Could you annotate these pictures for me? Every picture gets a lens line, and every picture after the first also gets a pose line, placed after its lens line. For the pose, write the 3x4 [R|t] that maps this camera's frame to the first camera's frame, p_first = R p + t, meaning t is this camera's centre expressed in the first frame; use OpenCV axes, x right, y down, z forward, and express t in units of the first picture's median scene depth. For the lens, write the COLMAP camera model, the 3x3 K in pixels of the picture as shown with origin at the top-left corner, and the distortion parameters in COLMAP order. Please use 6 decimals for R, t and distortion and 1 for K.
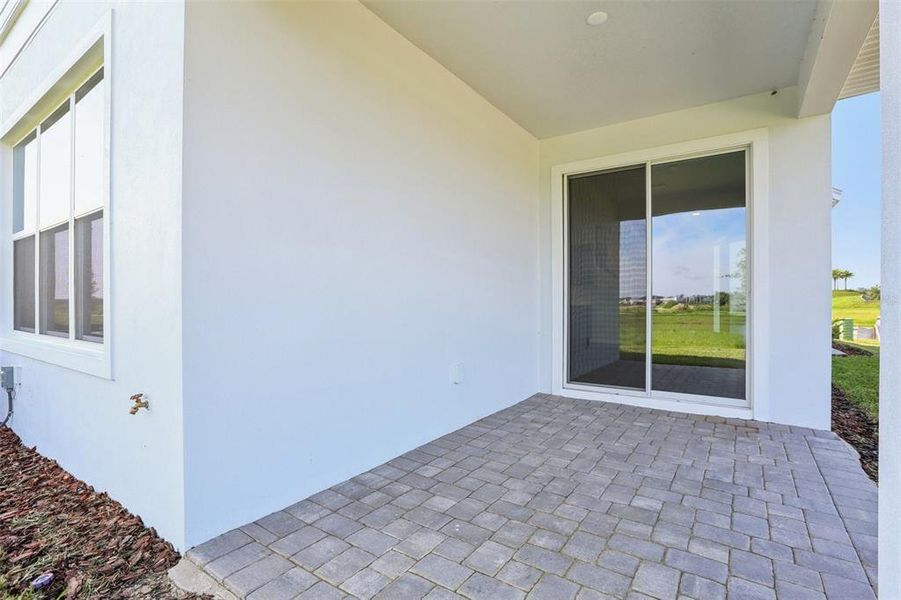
lens RADIAL K [[441.6, 0, 450.5], [0, 441.6, 300.0], [0, 0, 1]] dist [-0.020111, -0.000153]
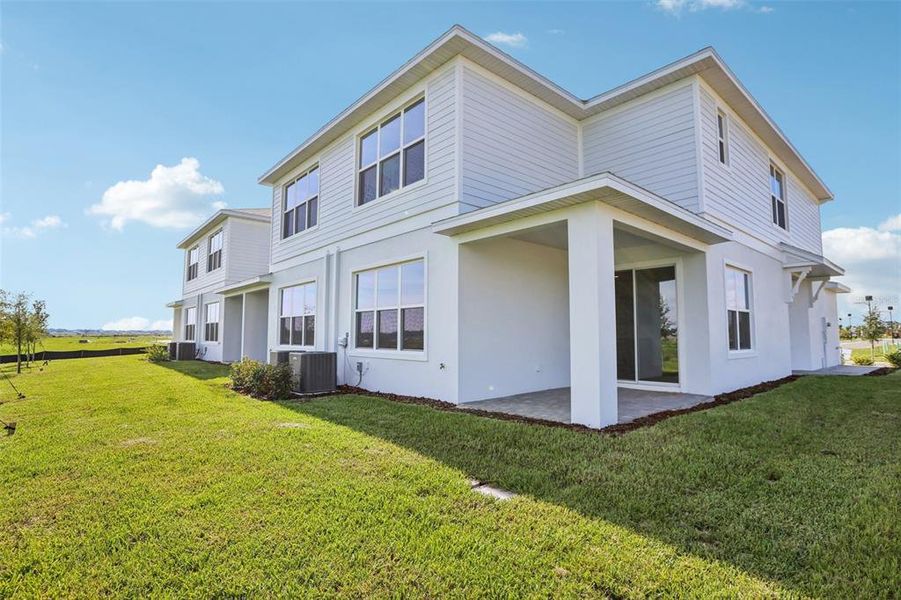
lens RADIAL K [[441.6, 0, 450.5], [0, 441.6, 300.0], [0, 0, 1]] dist [-0.020111, -0.000153]
pose [[0.968146, -0.020836, -0.249519, 0.147545], [0.002712, 0.997346, -0.072759, -0.023279], [0.250373, 0.069764, 0.965633, -1.357171]]
